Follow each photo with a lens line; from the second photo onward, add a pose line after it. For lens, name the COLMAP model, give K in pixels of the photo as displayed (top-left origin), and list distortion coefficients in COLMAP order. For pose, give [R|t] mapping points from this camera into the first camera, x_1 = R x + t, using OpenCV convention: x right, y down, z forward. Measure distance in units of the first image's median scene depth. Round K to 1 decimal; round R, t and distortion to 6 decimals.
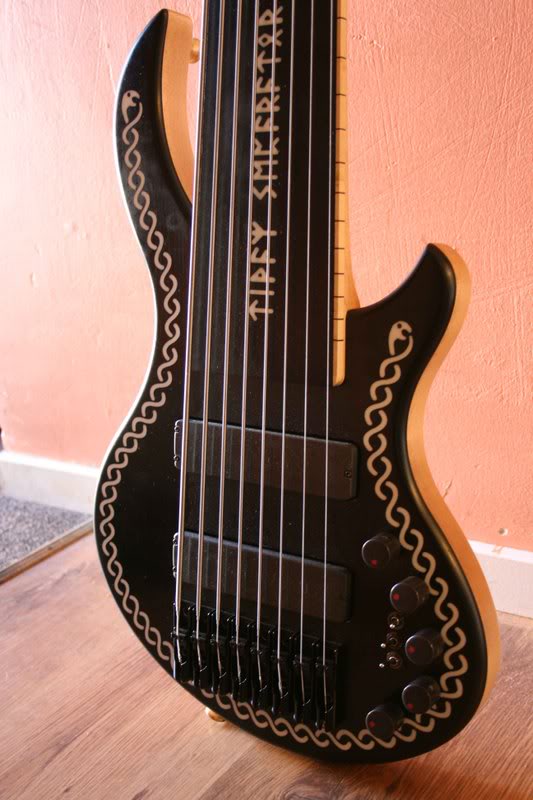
lens RADIAL K [[904.4, 0, 268.8], [0, 904.4, 401.5], [0, 0, 1]] dist [-0.063724, 0.000000]
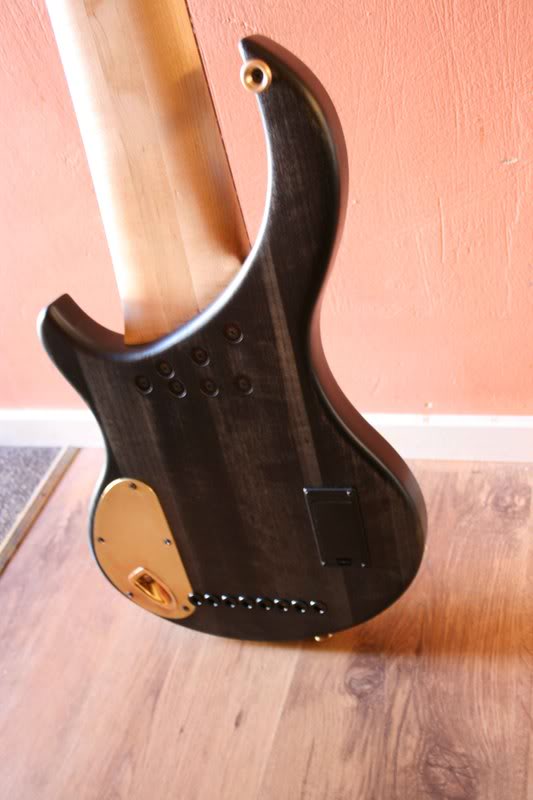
lens RADIAL K [[754.4, 0, 269.5], [0, 754.4, 399.8], [0, 0, 1]] dist [-0.072756, 0.000000]
pose [[0.940945, -0.302519, 0.152002, -0.114307], [0.236892, 0.909054, 0.342788, -0.305807], [-0.241878, -0.286536, 0.927034, 0.102354]]
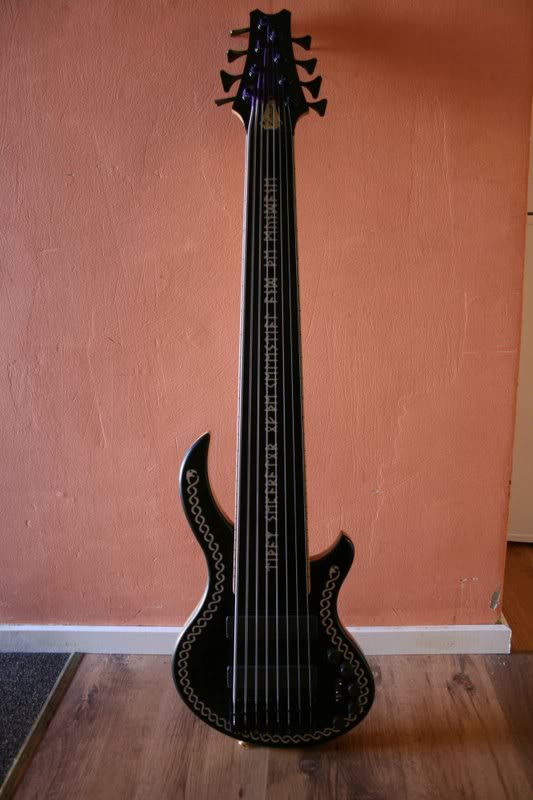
lens RADIAL K [[658.6, 0, 272.7], [0, 658.6, 402.6], [0, 0, 1]] dist [-0.109358, 0.047703]
pose [[0.845250, -0.078679, 0.528548, -0.740043], [0.114913, 0.992723, -0.035992, -0.393601], [-0.521870, 0.091159, 0.848140, -0.401369]]
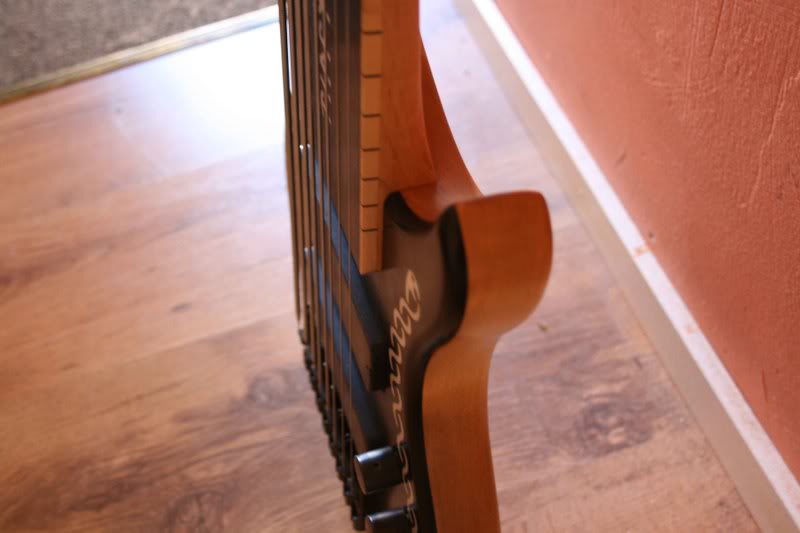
lens RADIAL K [[904.4, 0, 395.9], [0, 904.4, 269.3], [0, 0, 1]] dist [-0.063724, 0.000000]
pose [[0.779552, 0.482175, -0.399757, 0.469473], [-0.132616, 0.750841, 0.647032, -0.358378], [0.612137, -0.451381, 0.649264, 0.377232]]
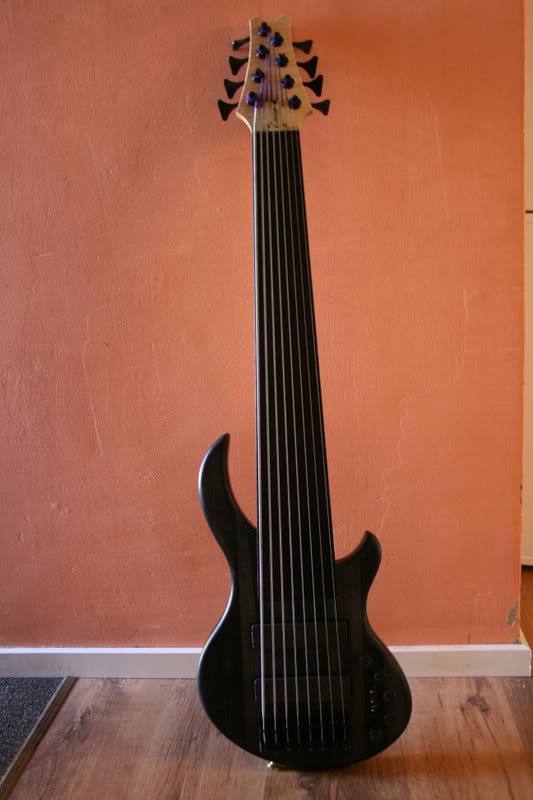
lens RADIAL K [[754.4, 0, 274.5], [0, 754.4, 404.4], [0, 0, 1]] dist [-0.072756, 0.000000]
pose [[0.864218, -0.056823, 0.499898, -0.783164], [0.123447, 0.987177, -0.101203, -0.268244], [-0.487737, 0.149173, 0.860151, -0.597795]]
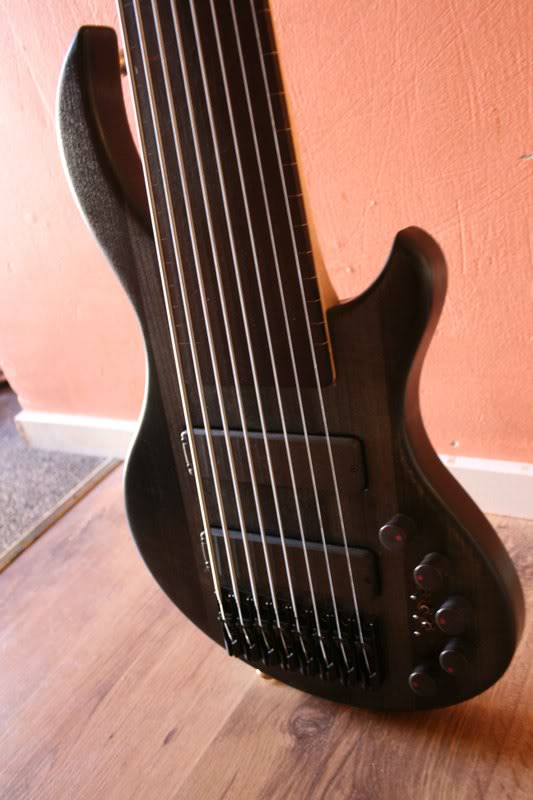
lens RADIAL K [[754.4, 0, 263.9], [0, 754.4, 401.3], [0, 0, 1]] dist [-0.072756, 0.000000]
pose [[0.985920, -0.164006, -0.032614, 0.073563], [0.167189, 0.970460, 0.173939, -0.124616], [0.003123, -0.176943, 0.984216, 0.096126]]
